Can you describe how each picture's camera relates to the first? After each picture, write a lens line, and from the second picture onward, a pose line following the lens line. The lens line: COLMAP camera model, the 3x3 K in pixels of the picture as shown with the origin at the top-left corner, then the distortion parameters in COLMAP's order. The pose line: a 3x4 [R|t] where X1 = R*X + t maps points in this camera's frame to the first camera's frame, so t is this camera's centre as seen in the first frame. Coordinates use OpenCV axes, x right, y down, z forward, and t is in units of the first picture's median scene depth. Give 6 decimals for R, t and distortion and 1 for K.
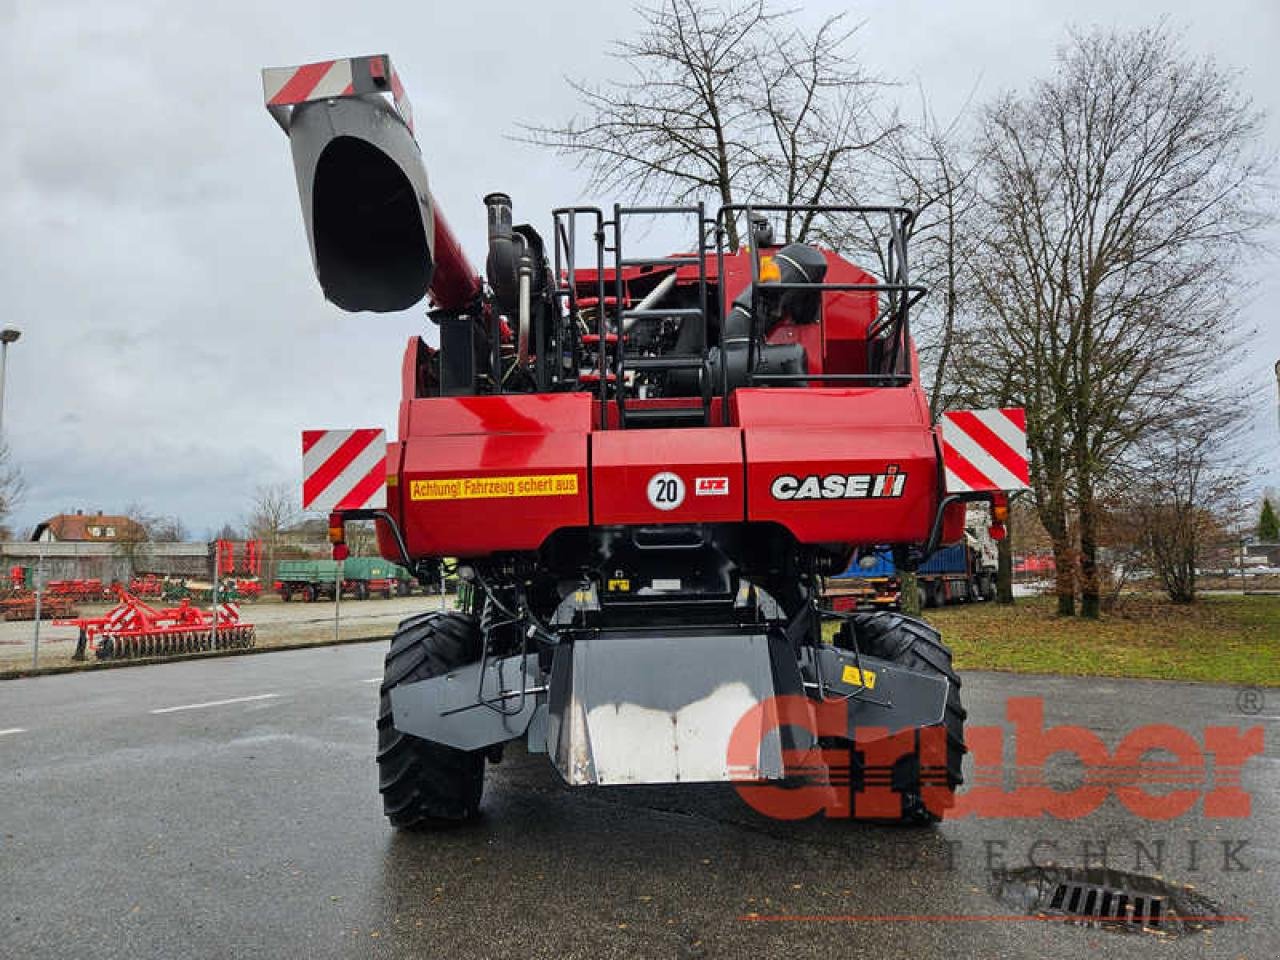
lens RADIAL K [[872.2, 0, 645.2], [0, 872.2, 485.3], [0, 0, 1]] dist [0.081724, -0.074829]
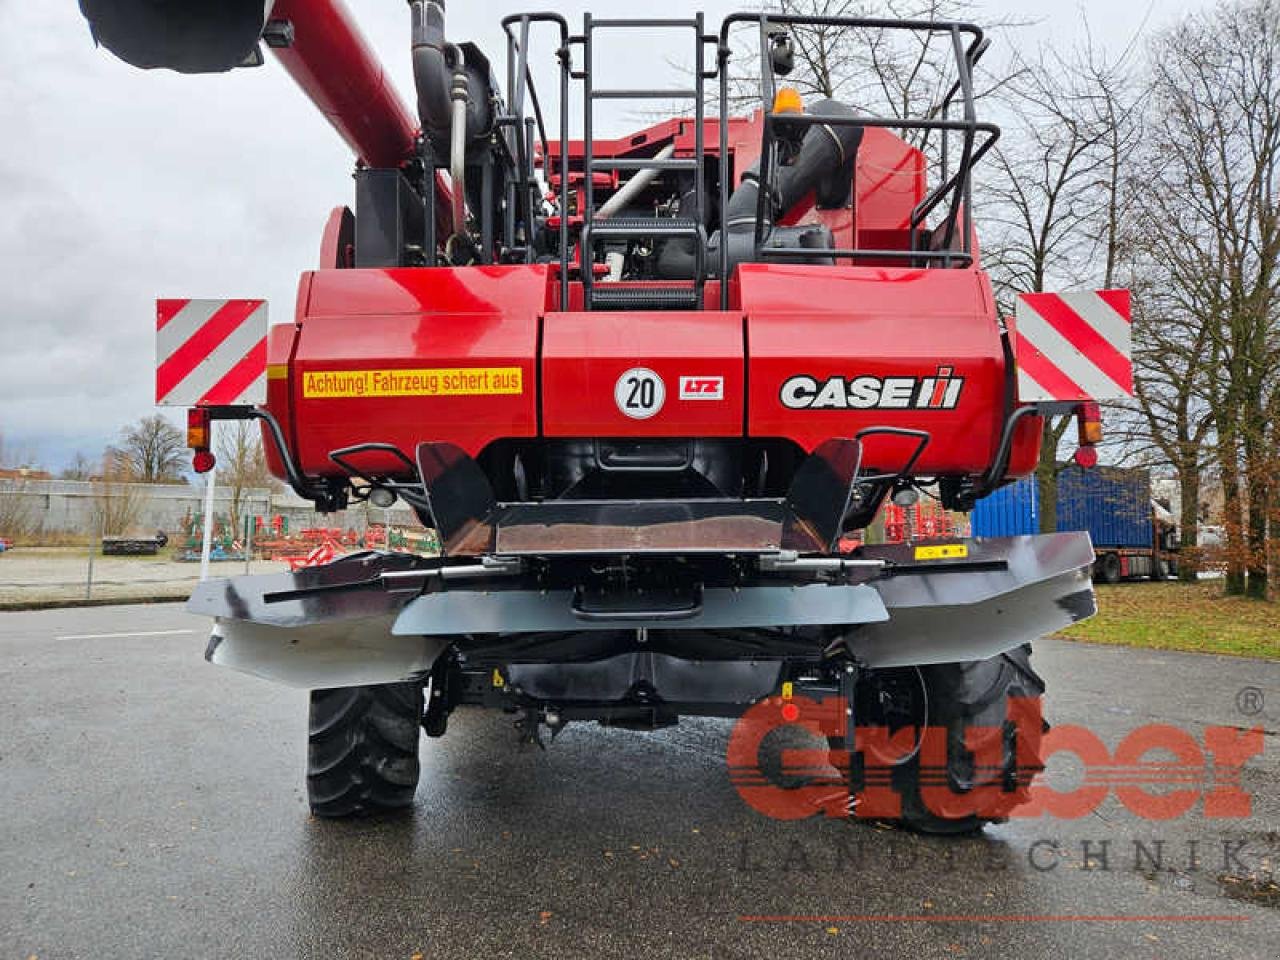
lens RADIAL K [[872.2, 0, 645.2], [0, 872.2, 485.3], [0, 0, 1]] dist [0.081724, -0.074829]
pose [[0.999428, 0.026481, -0.021015, 0.046168], [-0.025860, 0.999237, 0.029254, 0.063265], [0.021774, -0.028693, 0.999351, 0.246213]]
